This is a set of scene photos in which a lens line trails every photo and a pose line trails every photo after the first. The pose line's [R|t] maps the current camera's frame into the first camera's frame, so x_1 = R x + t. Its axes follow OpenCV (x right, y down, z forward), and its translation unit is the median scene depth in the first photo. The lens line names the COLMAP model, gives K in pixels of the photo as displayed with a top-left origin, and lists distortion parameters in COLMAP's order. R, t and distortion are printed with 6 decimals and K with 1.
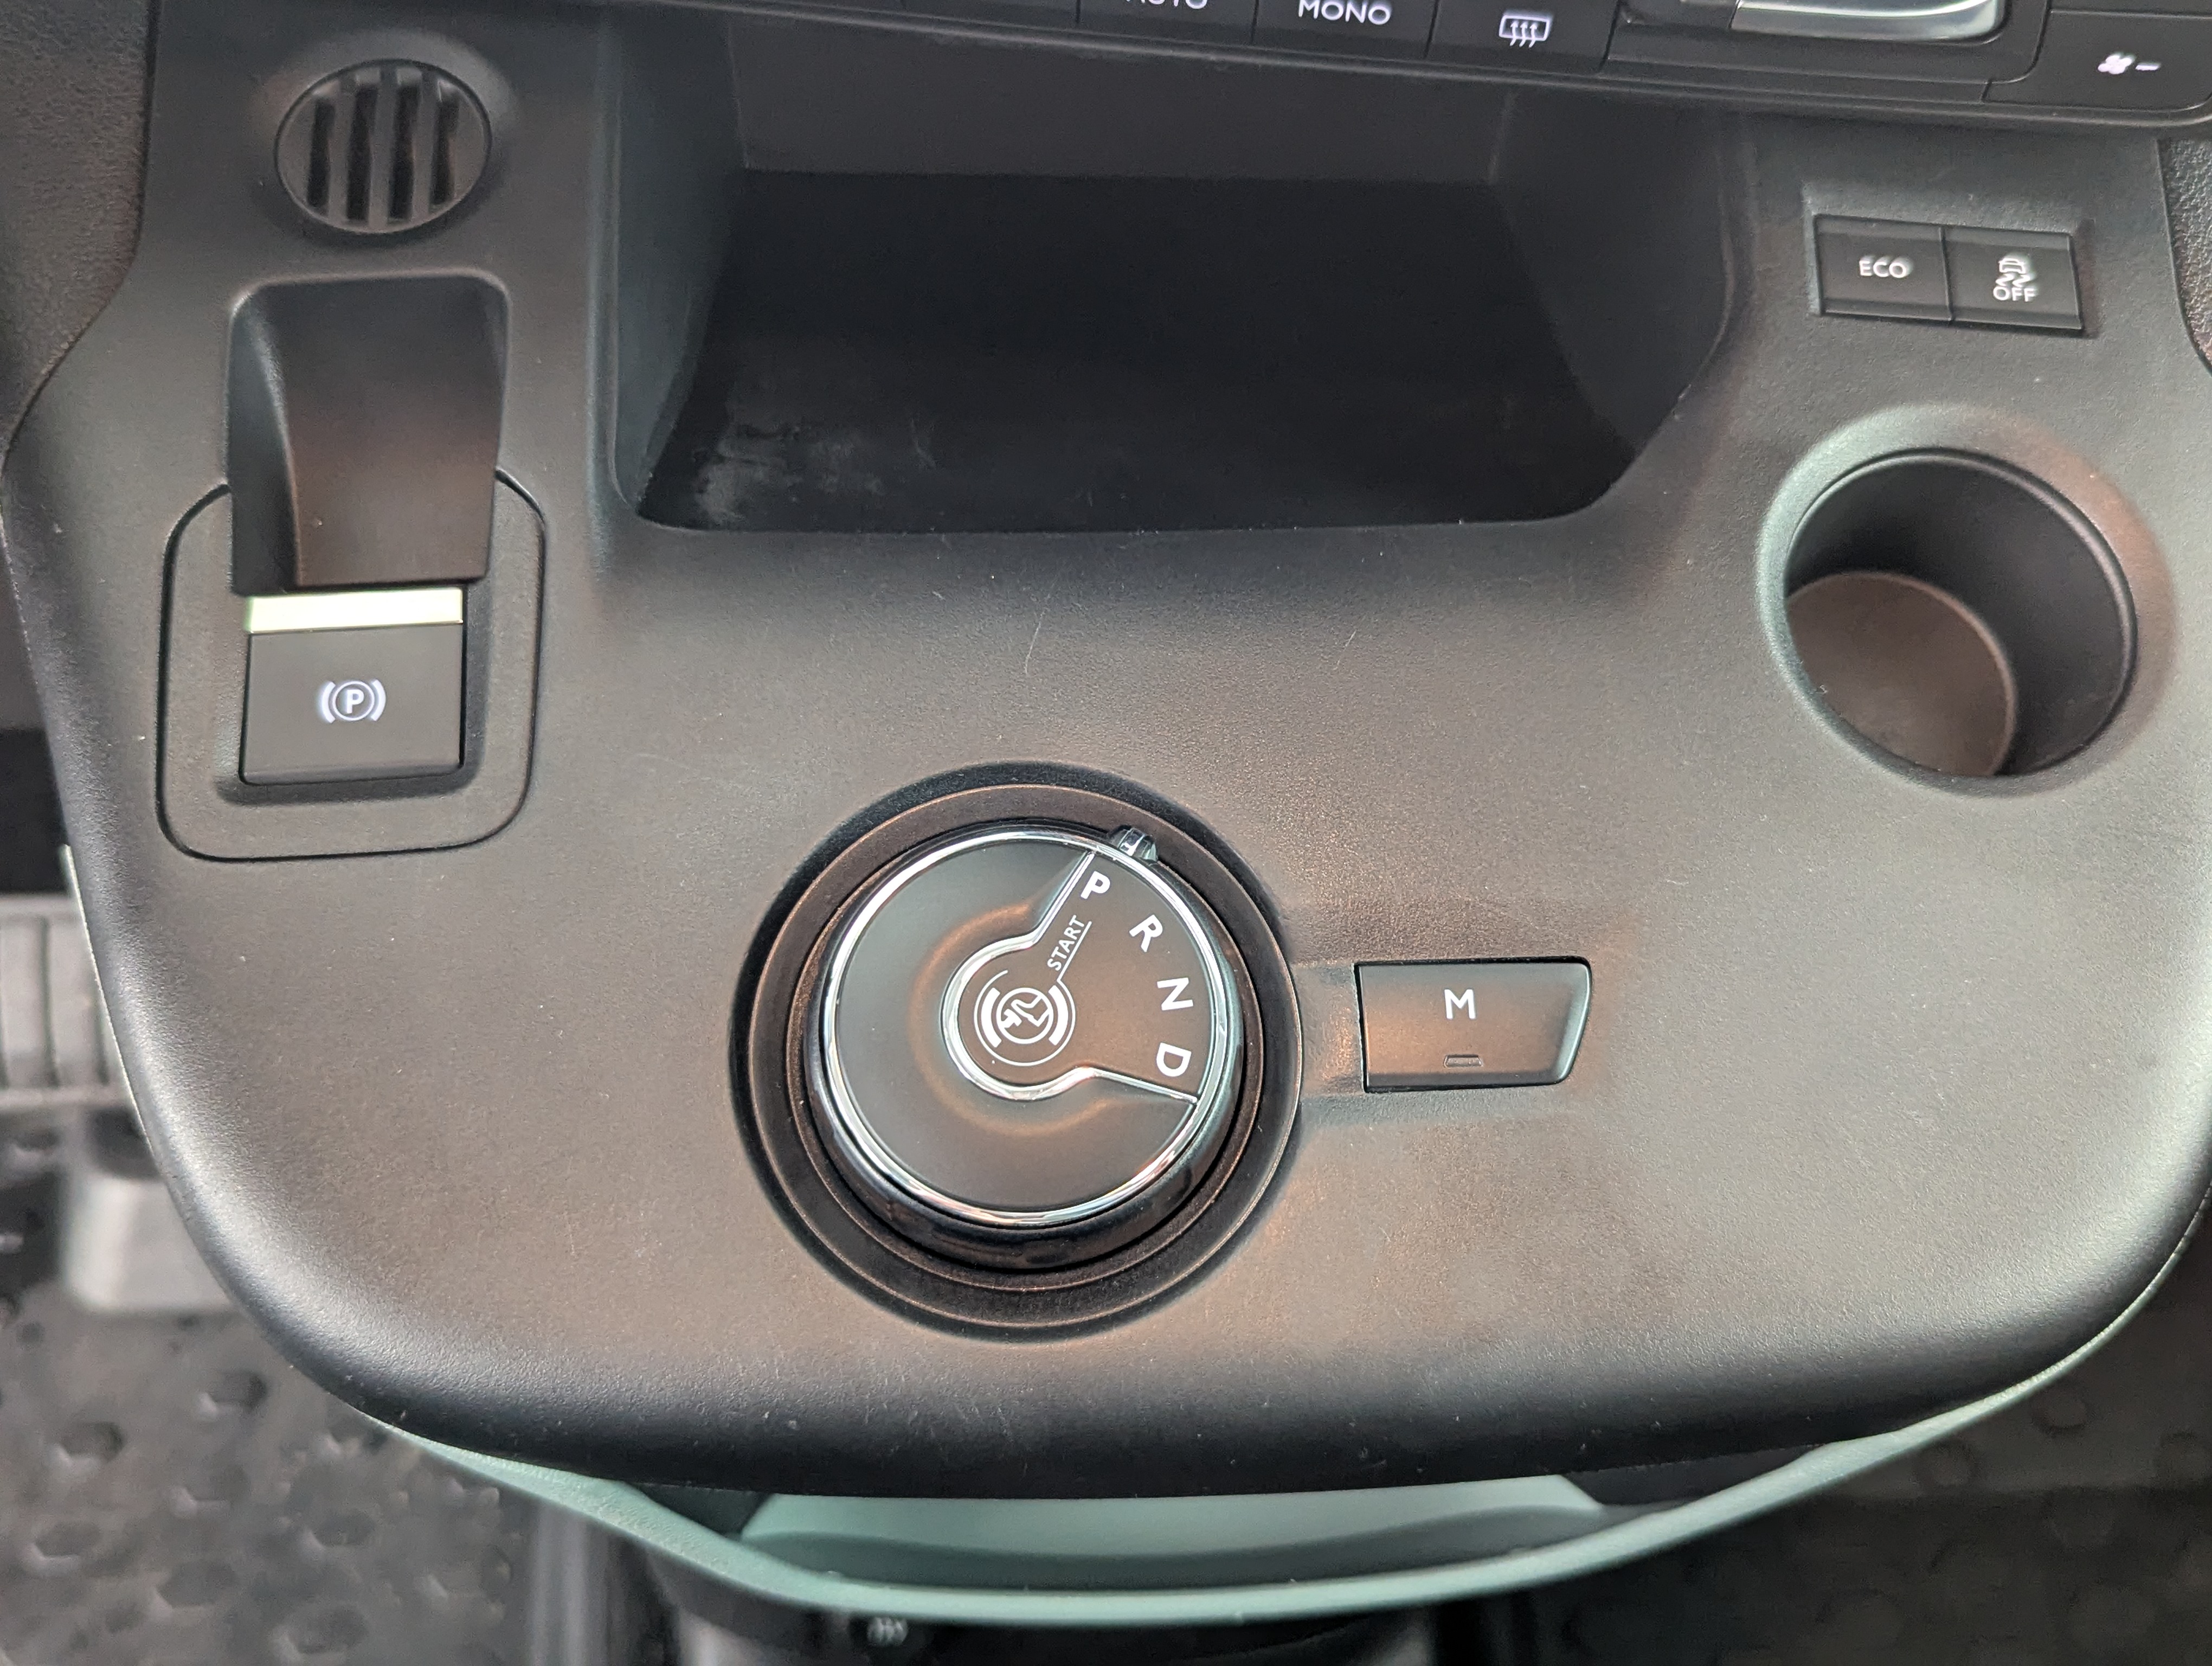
lens RADIAL K [[2341.9, 0, 1094.8], [0, 2341.9, 790.4], [0, 0, 1]] dist [-0.024332, 0.011187]
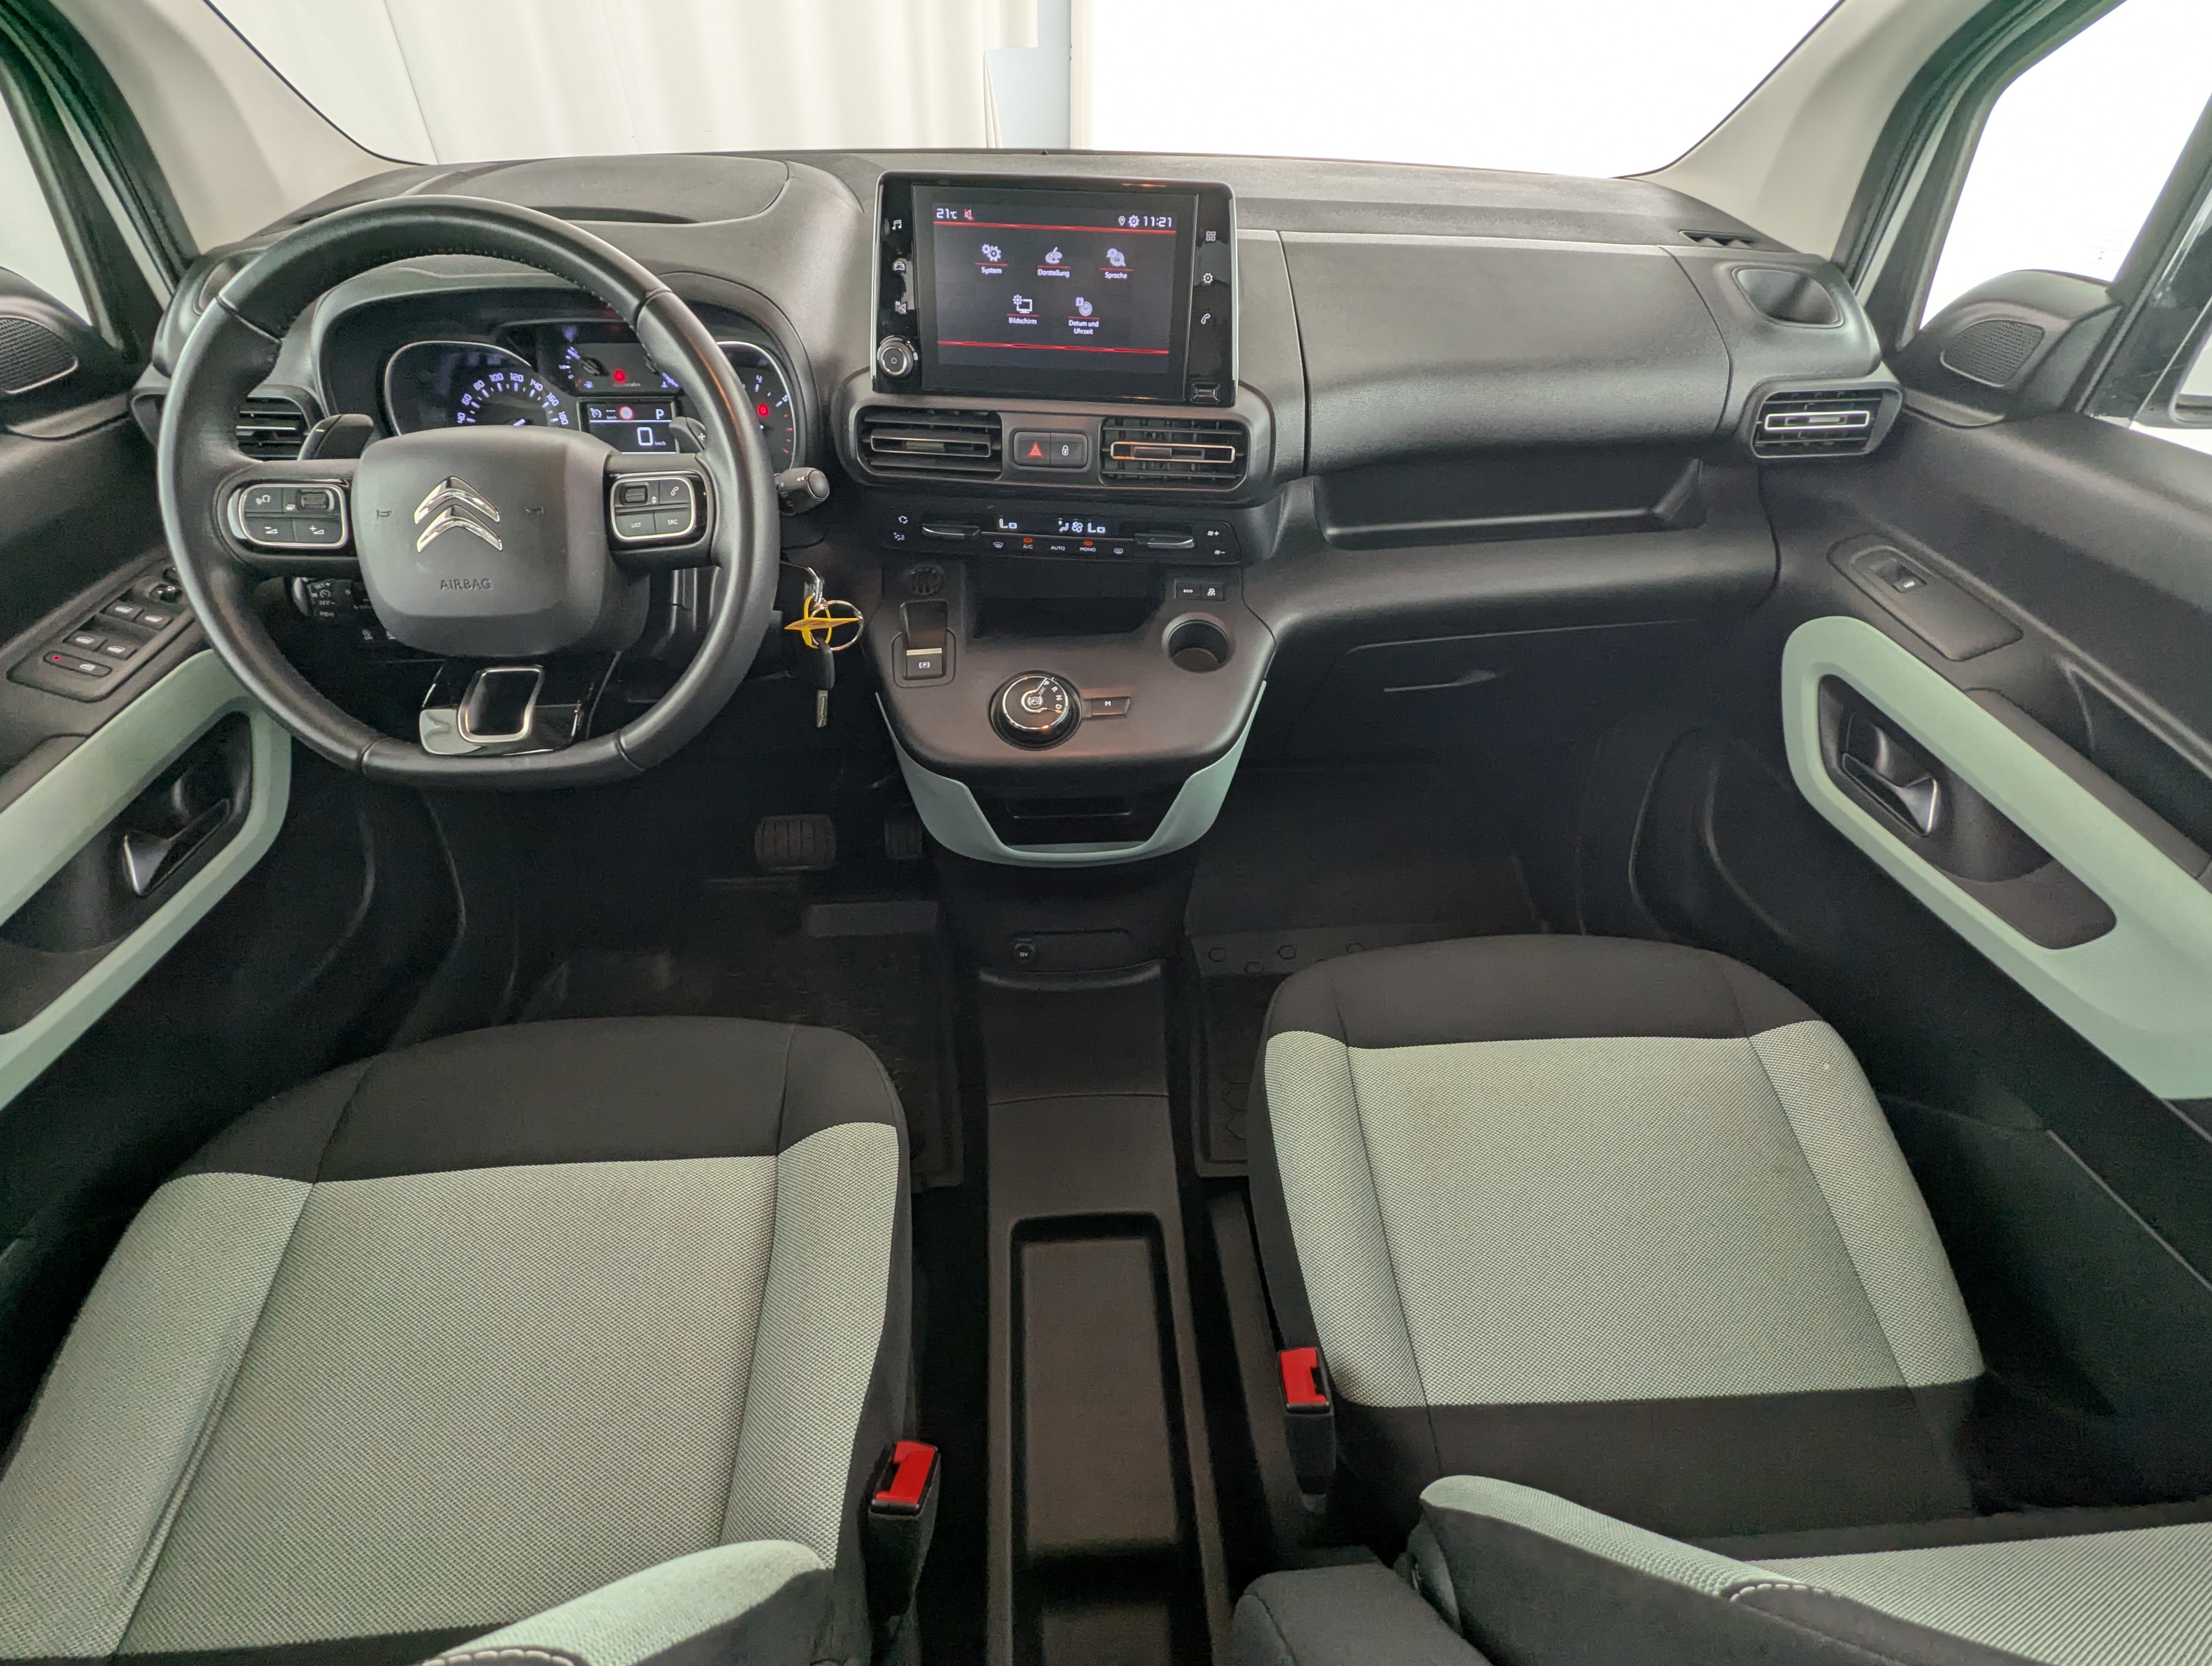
lens RADIAL K [[1036.2, 0, 1106.0], [0, 1036.2, 833.0], [0, 0, 1]] dist [-0.001989, -0.000314]
pose [[0.998827, -0.036234, -0.032131, 0.205987], [0.031078, 0.988418, -0.148537, 0.752182], [0.037141, 0.147364, 0.988385, -1.464409]]
